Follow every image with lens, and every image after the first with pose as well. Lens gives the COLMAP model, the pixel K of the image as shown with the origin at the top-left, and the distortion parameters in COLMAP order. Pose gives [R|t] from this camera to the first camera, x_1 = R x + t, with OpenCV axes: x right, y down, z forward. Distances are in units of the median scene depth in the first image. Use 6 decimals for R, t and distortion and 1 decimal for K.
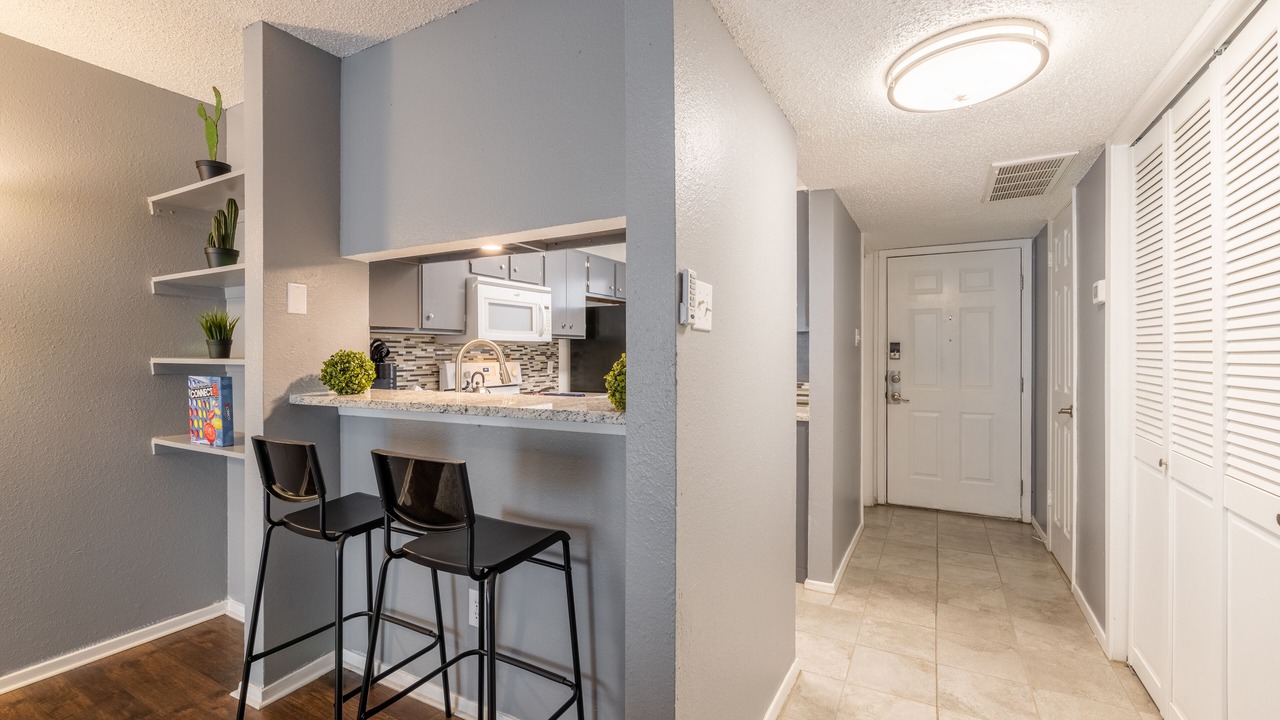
lens RADIAL K [[551.0, 0, 640.0], [0, 551.0, 360.0], [0, 0, 1]] dist [-0.001647, -0.000044]
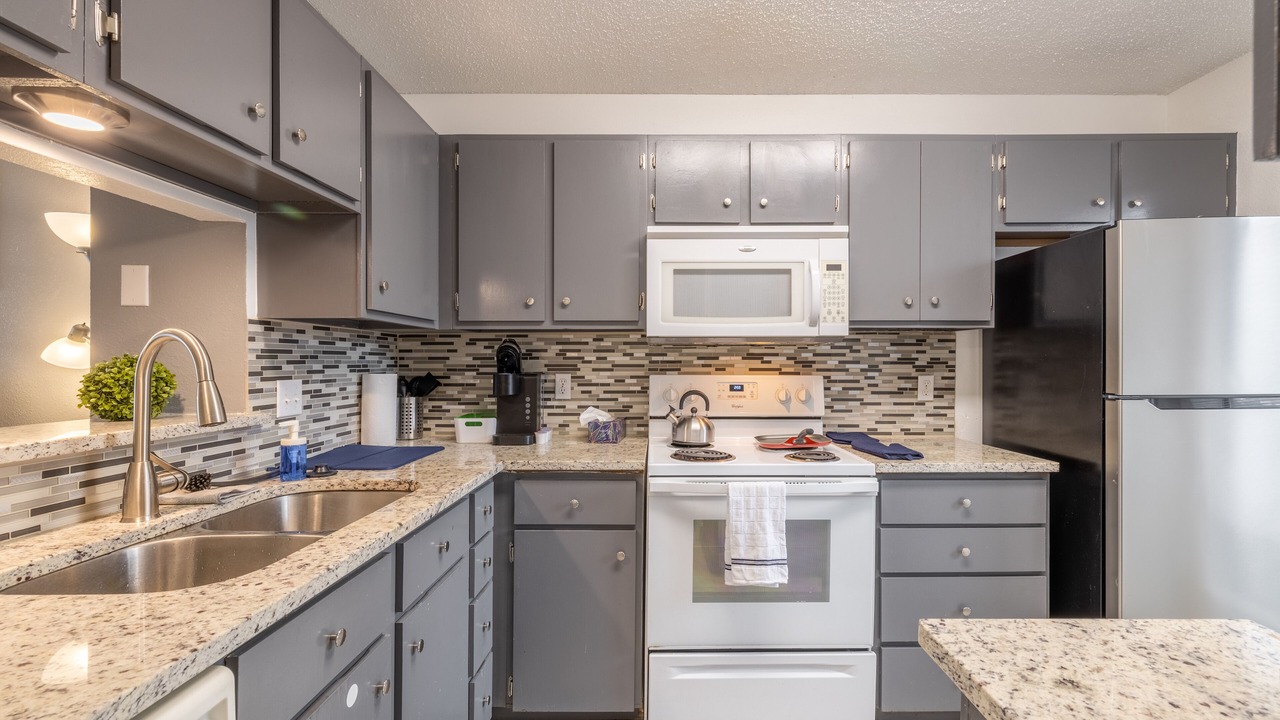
lens RADIAL K [[551.0, 0, 640.0], [0, 551.0, 360.0], [0, 0, 1]] dist [-0.001647, -0.000044]
pose [[0.482296, 0.001884, -0.876006, 0.178433], [-0.011685, 0.999923, -0.004282, -0.007967], [0.875931, 0.012302, 0.482280, 0.613162]]
